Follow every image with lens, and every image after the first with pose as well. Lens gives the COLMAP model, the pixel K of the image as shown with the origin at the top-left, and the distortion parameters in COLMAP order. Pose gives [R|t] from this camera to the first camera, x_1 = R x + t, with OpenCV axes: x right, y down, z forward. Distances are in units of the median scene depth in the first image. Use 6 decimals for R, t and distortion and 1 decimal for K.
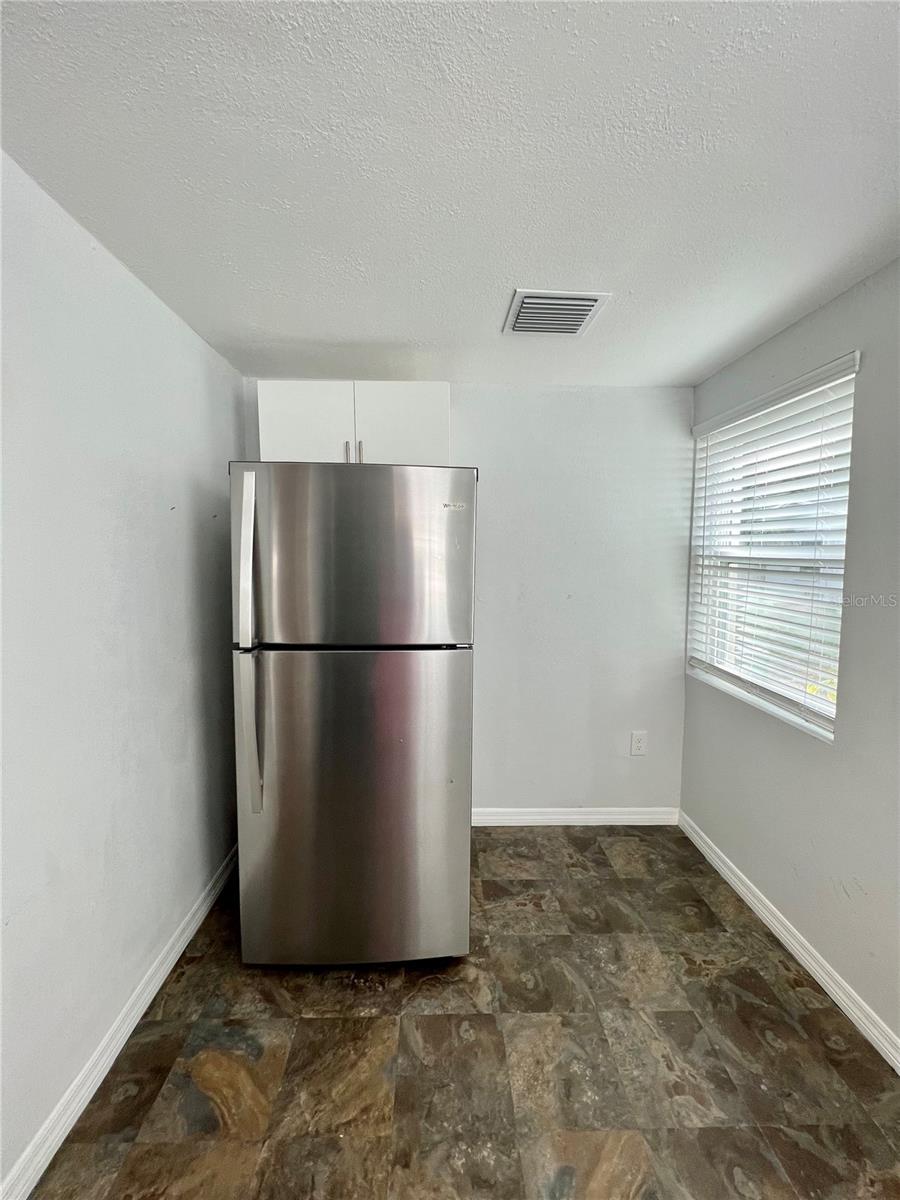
lens RADIAL K [[478.2, 0, 447.7], [0, 478.2, 608.1], [0, 0, 1]] dist [-0.002219, -0.000018]
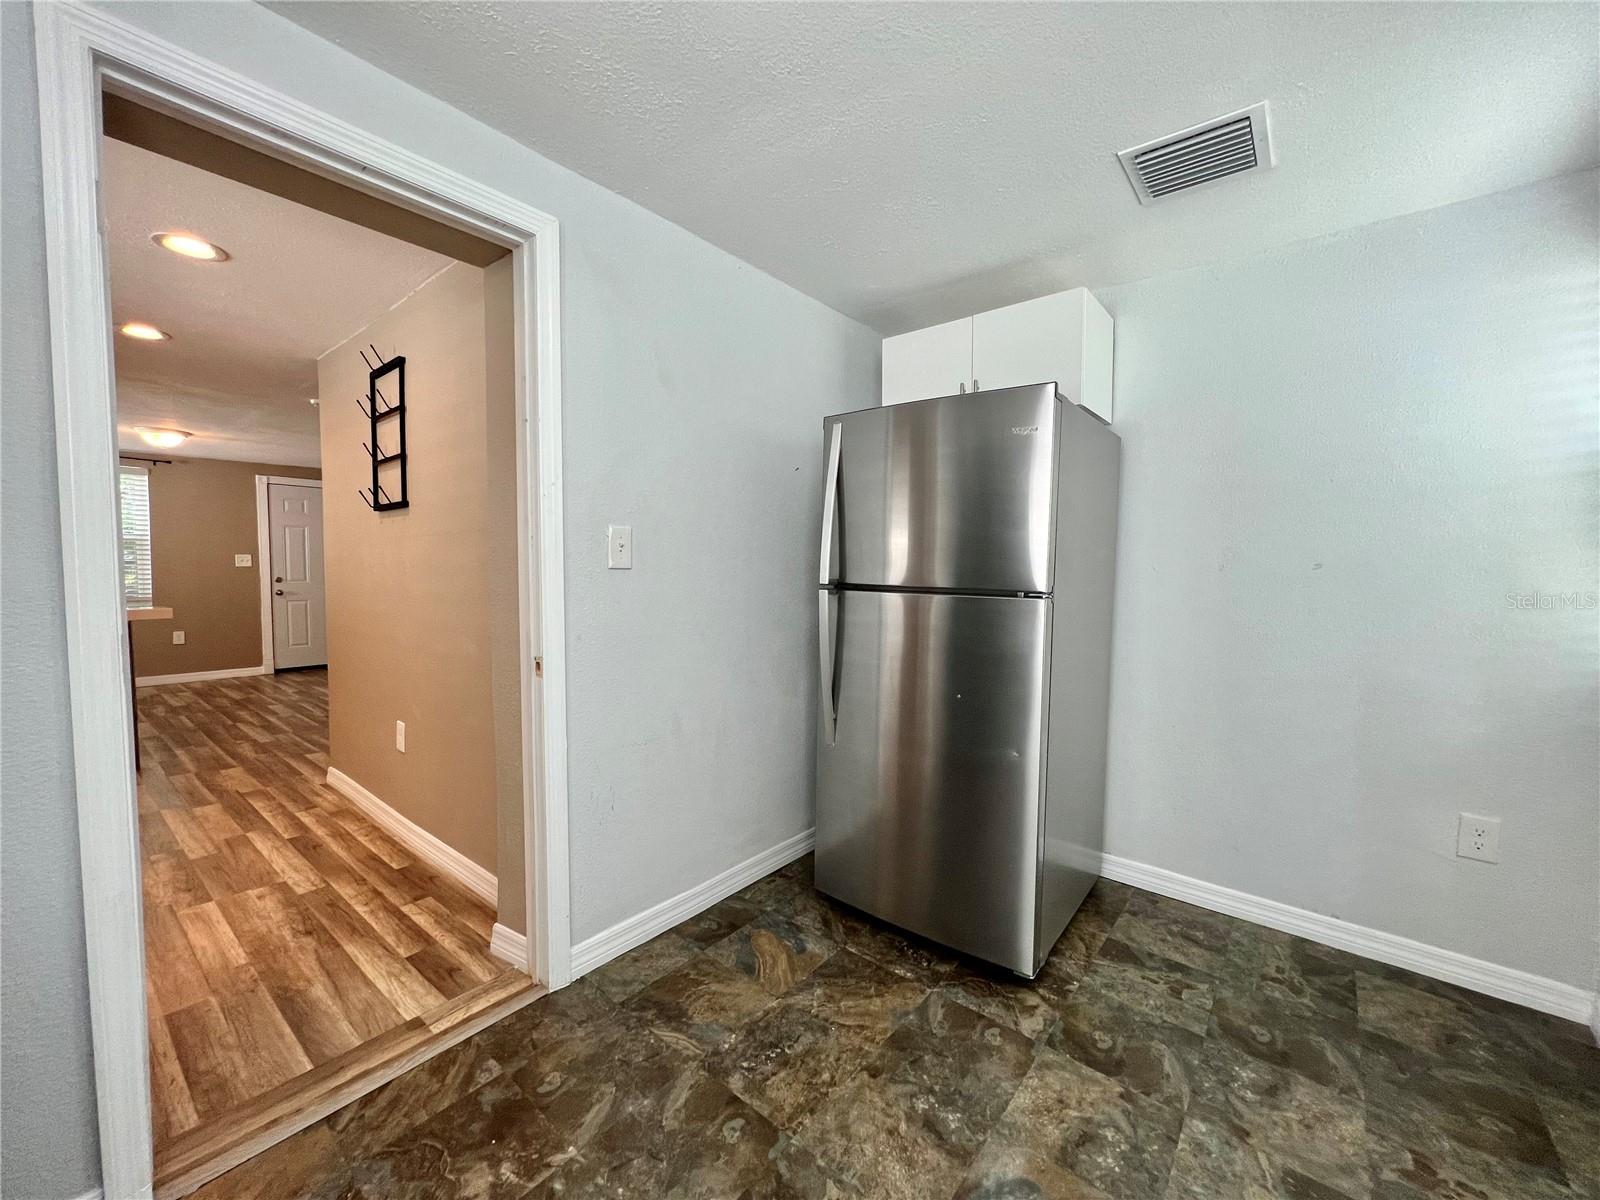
lens RADIAL K [[637.5, 0, 795.7], [0, 637.5, 622.5], [0, 0, 1]] dist [-0.002219, -0.000018]
pose [[0.746478, 0.060514, -0.662653, 0.455799], [-0.079400, 0.996842, 0.001588, 0.157638], [0.660656, 0.051430, 0.748925, -0.125908]]
